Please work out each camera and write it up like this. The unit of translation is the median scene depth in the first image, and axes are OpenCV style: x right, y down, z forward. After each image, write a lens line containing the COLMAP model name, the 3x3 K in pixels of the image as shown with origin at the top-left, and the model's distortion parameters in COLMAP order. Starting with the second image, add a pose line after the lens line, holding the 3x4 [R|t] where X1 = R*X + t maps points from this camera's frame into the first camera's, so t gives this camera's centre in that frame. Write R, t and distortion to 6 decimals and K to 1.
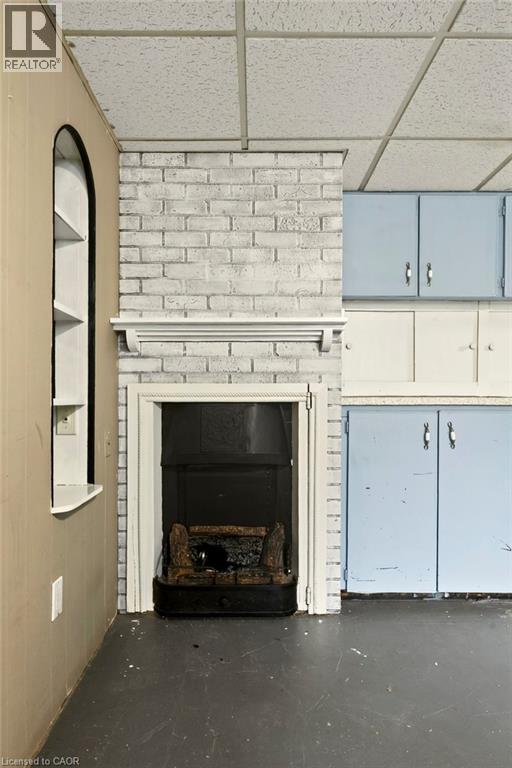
lens RADIAL K [[349.8, 0, 258.9], [0, 349.8, 390.5], [0, 0, 1]] dist [-0.001266, -0.000041]
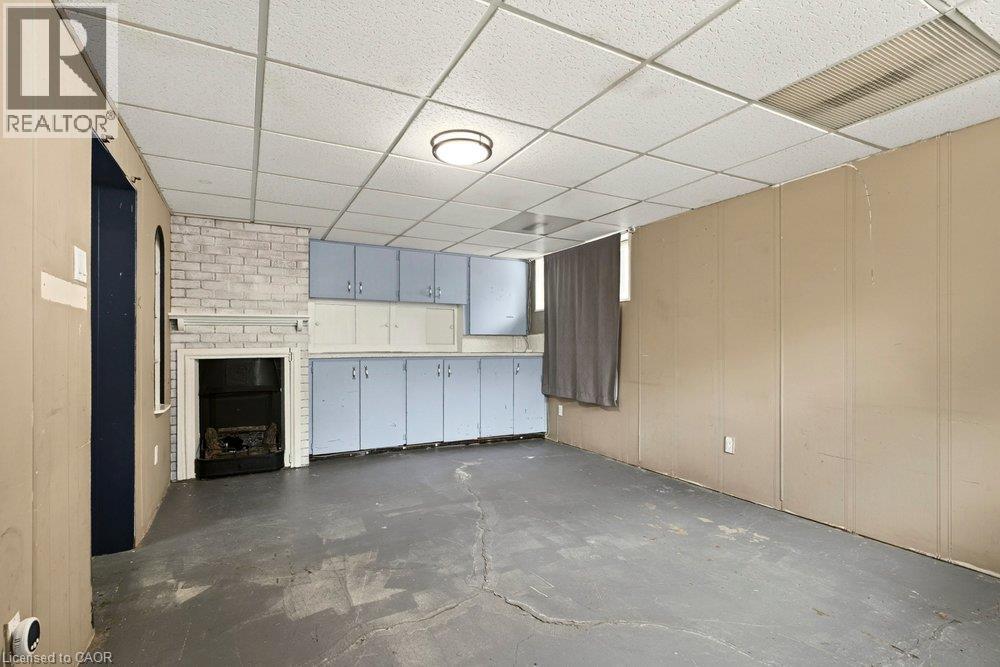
lens RADIAL K [[482.8, 0, 502.0], [0, 482.8, 340.9], [0, 0, 1]] dist [-0.007504, 0.000153]
pose [[0.877864, -0.005473, 0.478878, -0.102698], [0.000622, 0.999947, 0.010288, -0.083071], [-0.478909, -0.008733, 0.877821, -1.869008]]
